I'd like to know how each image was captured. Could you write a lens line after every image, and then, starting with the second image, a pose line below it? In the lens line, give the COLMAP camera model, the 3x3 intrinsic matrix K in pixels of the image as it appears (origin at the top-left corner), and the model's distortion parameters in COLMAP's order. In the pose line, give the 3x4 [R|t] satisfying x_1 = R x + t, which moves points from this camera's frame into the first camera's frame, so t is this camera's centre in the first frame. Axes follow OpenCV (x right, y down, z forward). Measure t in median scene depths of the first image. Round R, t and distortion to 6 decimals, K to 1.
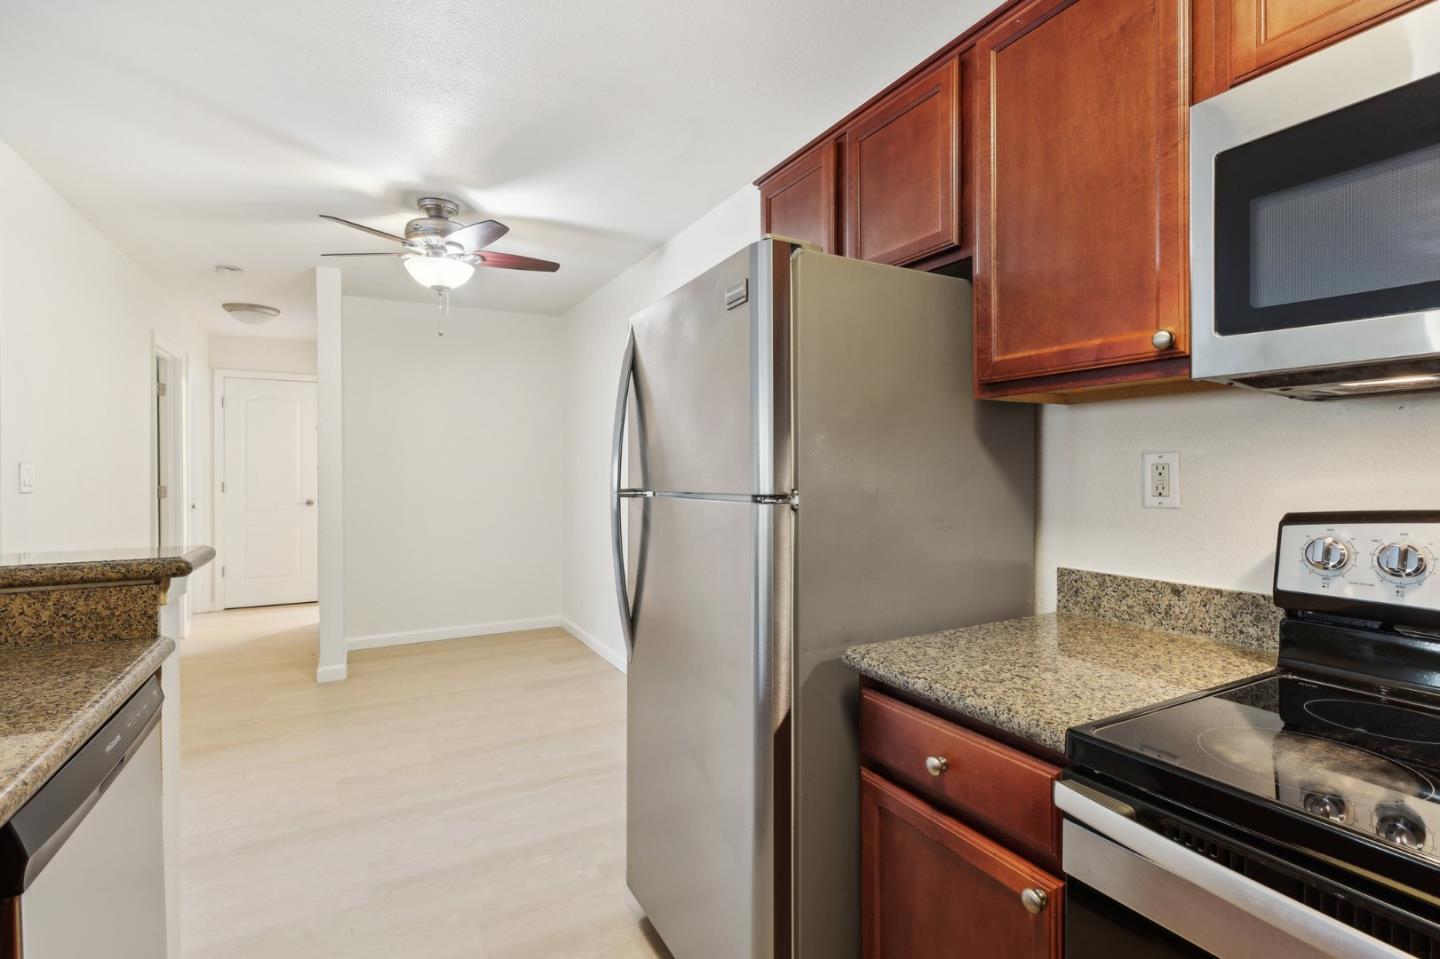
lens RADIAL K [[675.6, 0, 723.3], [0, 675.6, 468.1], [0, 0, 1]] dist [-0.000652, 0.000271]
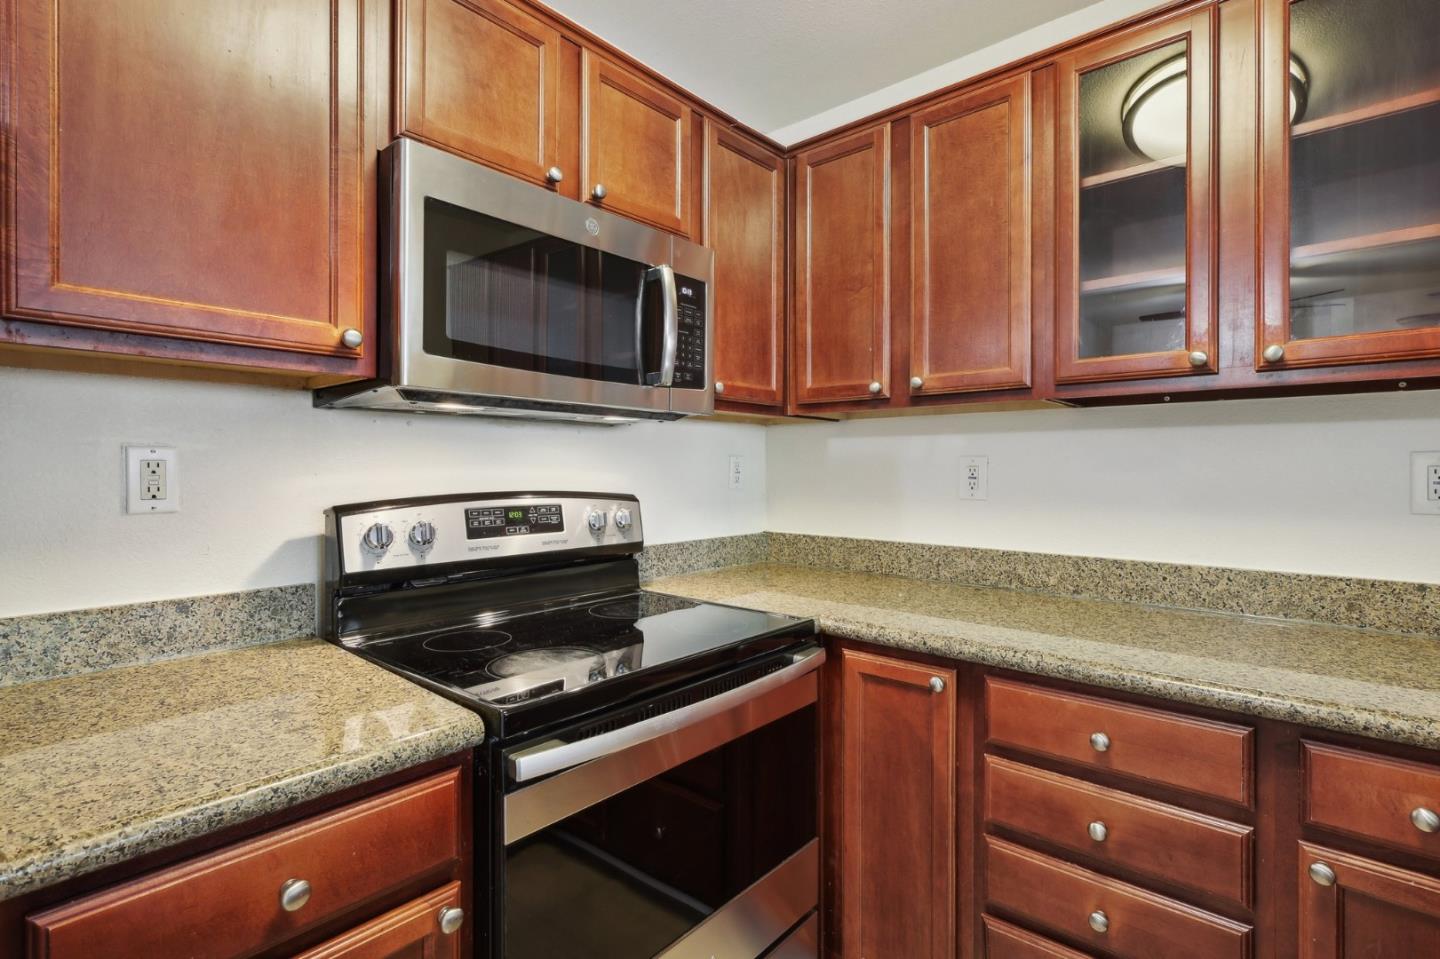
lens RADIAL K [[683.1, 0, 716.8], [0, 683.1, 468.3], [0, 0, 1]] dist [-0.001999, -0.000099]
pose [[-0.339450, 0.000718, 0.940624, -0.401745], [-0.004163, 0.999989, -0.002266, 0.002635], [-0.940615, -0.004685, -0.339443, 0.682328]]
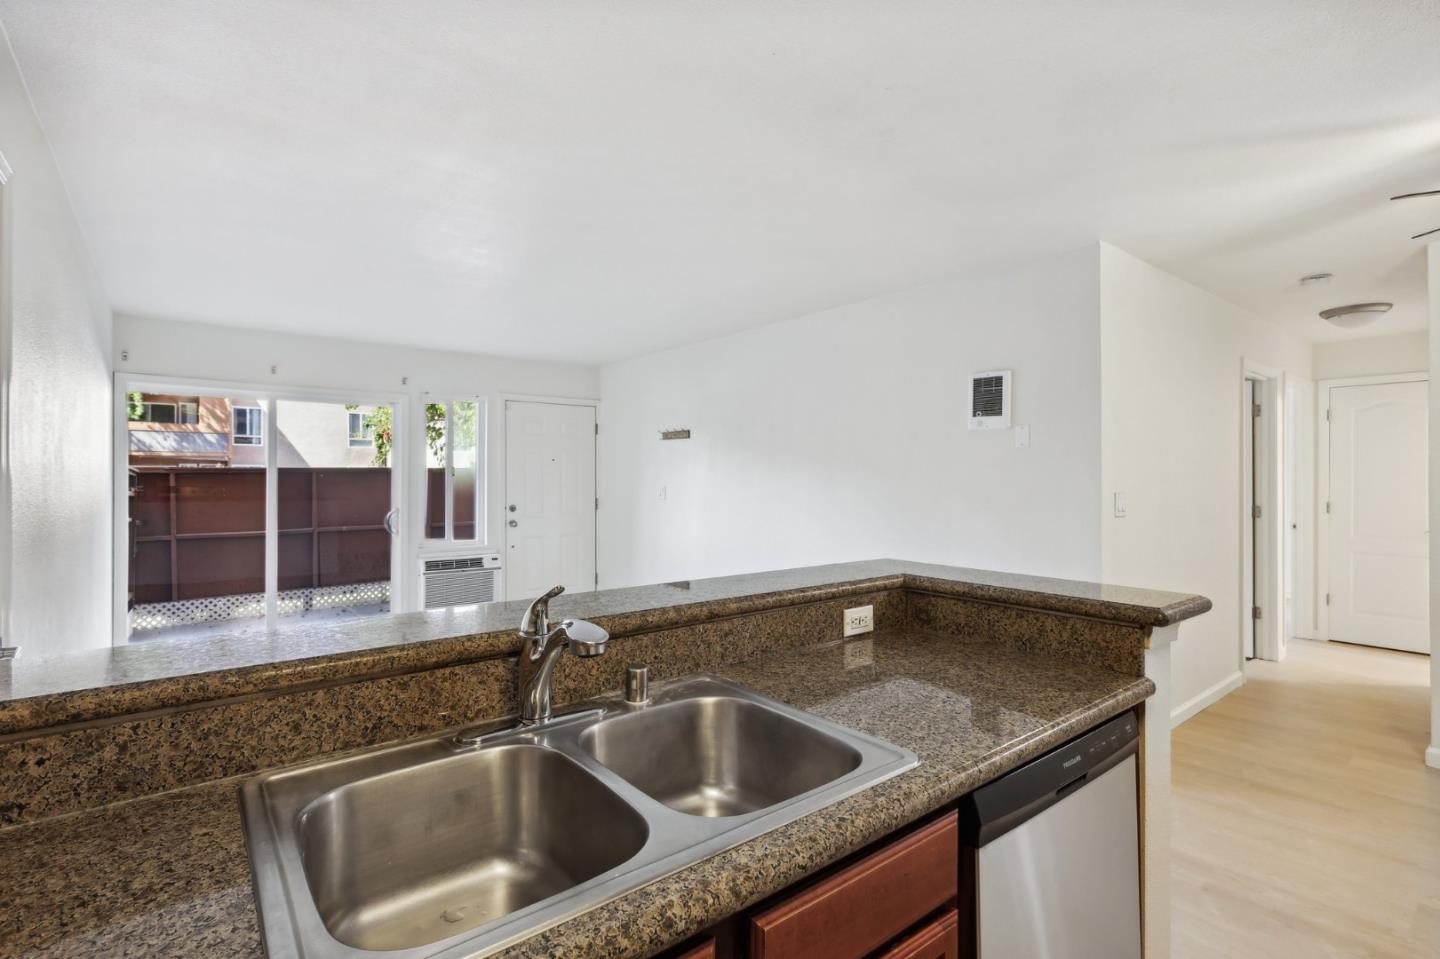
lens RADIAL K [[675.6, 0, 723.3], [0, 675.6, 468.1], [0, 0, 1]] dist [-0.000652, 0.000271]
pose [[0.167760, -0.006997, -0.985803, 0.149342], [-0.000087, 0.999975, -0.007112, -0.086897], [0.985828, 0.001279, 0.167755, 0.132719]]
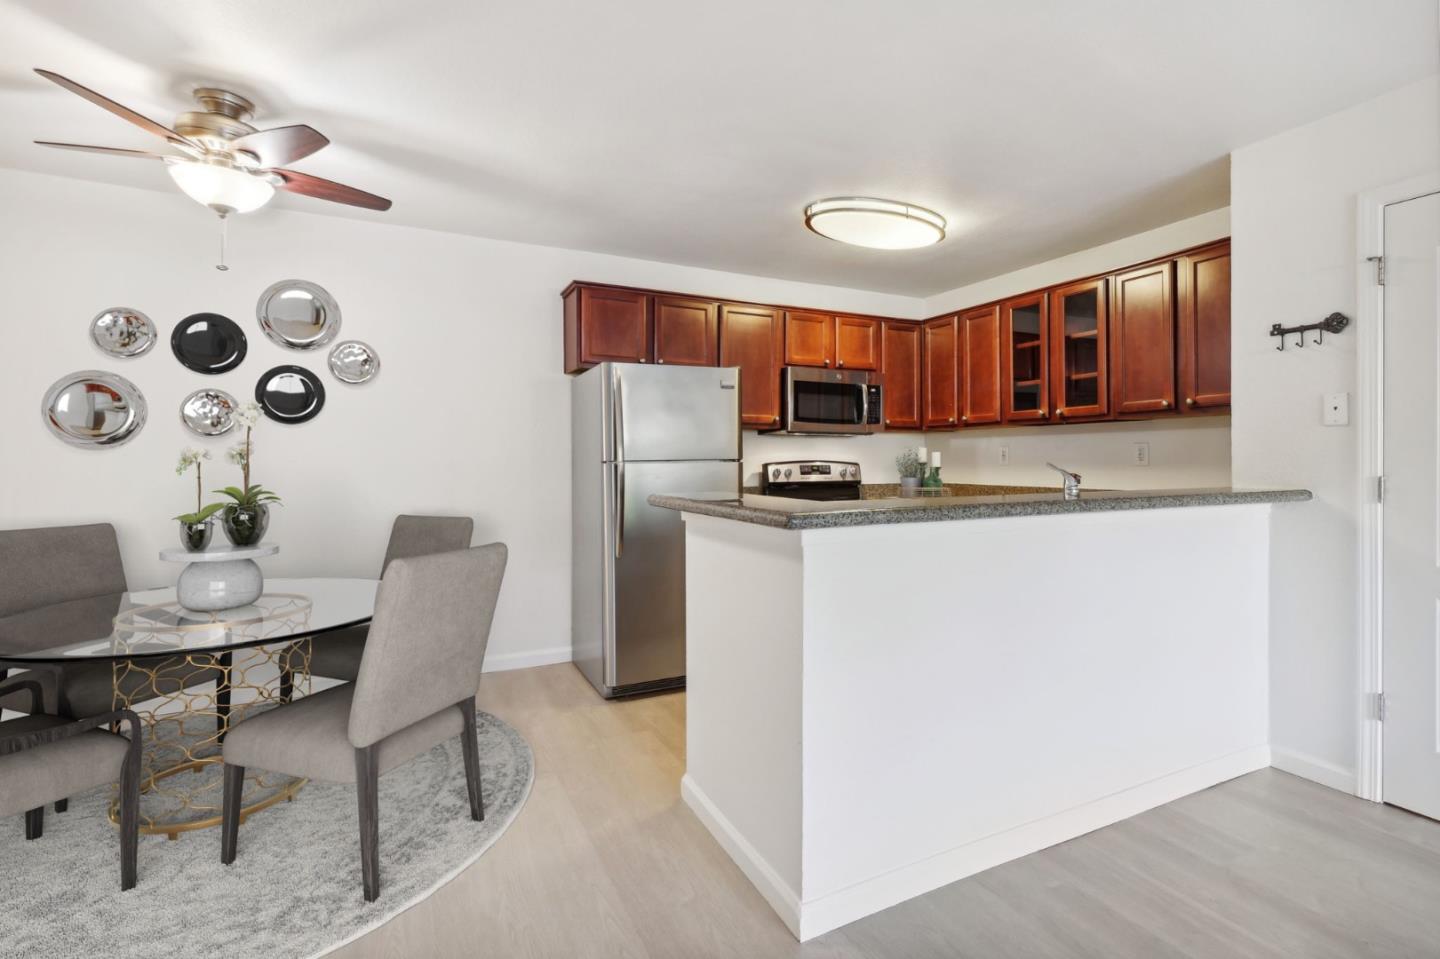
lens RADIAL K [[675.6, 0, 723.3], [0, 675.6, 468.1], [0, 0, 1]] dist [-0.000652, 0.000271]
pose [[0.042354, -0.011478, 0.999037, -2.733884], [-0.000070, 0.999934, 0.011491, 0.042670], [-0.999103, -0.000557, 0.042351, 0.938936]]
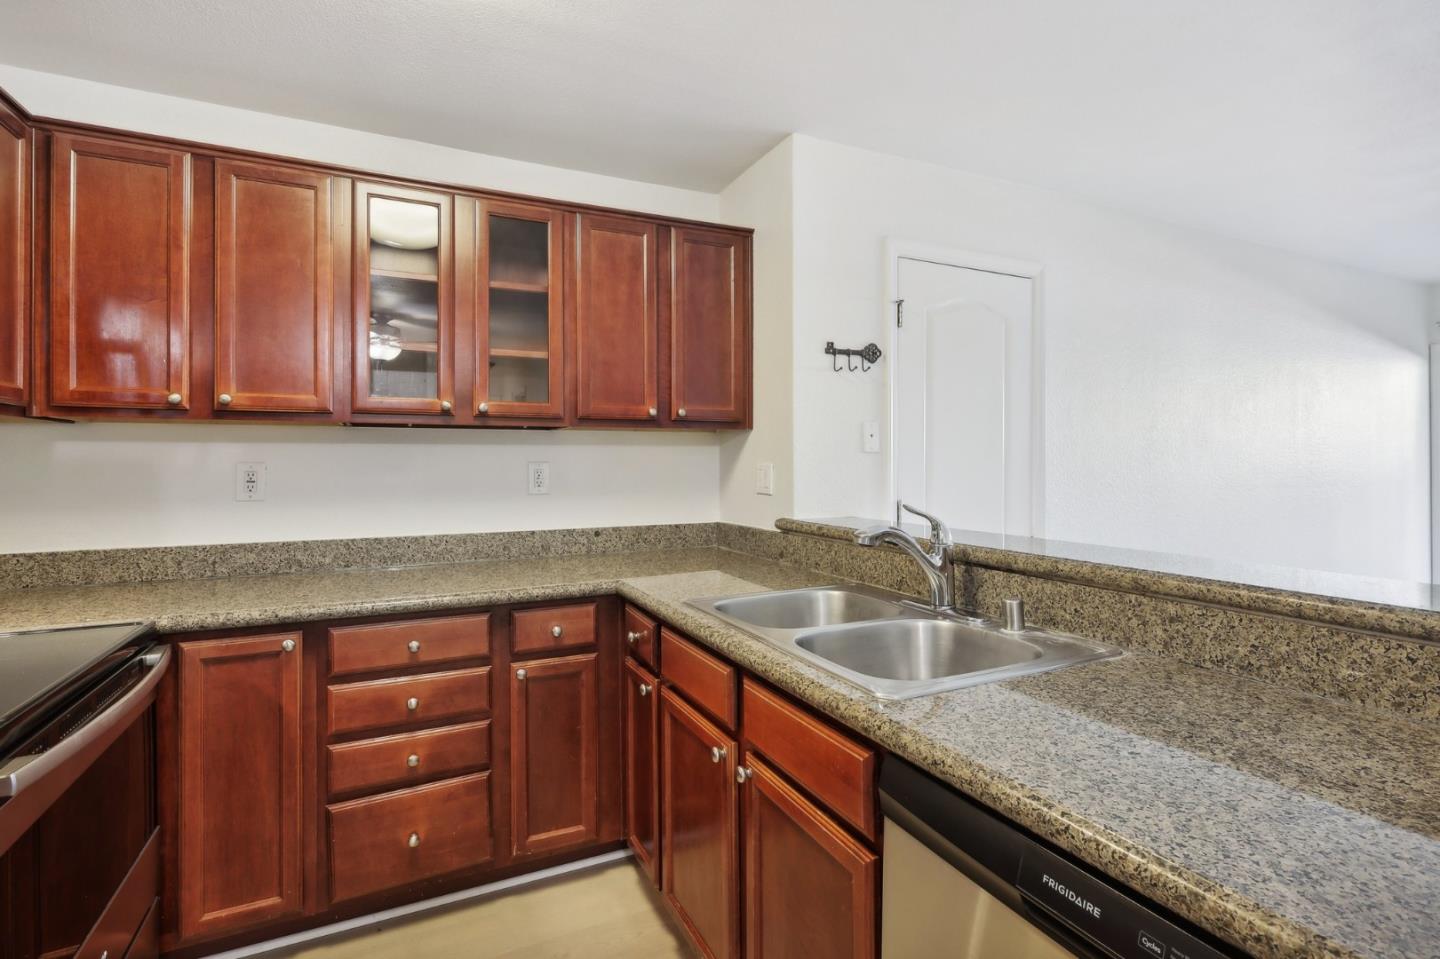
lens RADIAL K [[675.6, 0, 723.3], [0, 675.6, 468.1], [0, 0, 1]] dist [-0.000652, 0.000271]
pose [[-0.998617, 0.004436, 0.052384, -0.452698], [0.004624, 0.999983, 0.003476, -0.017331], [-0.052367, 0.003713, -0.998621, 1.286709]]
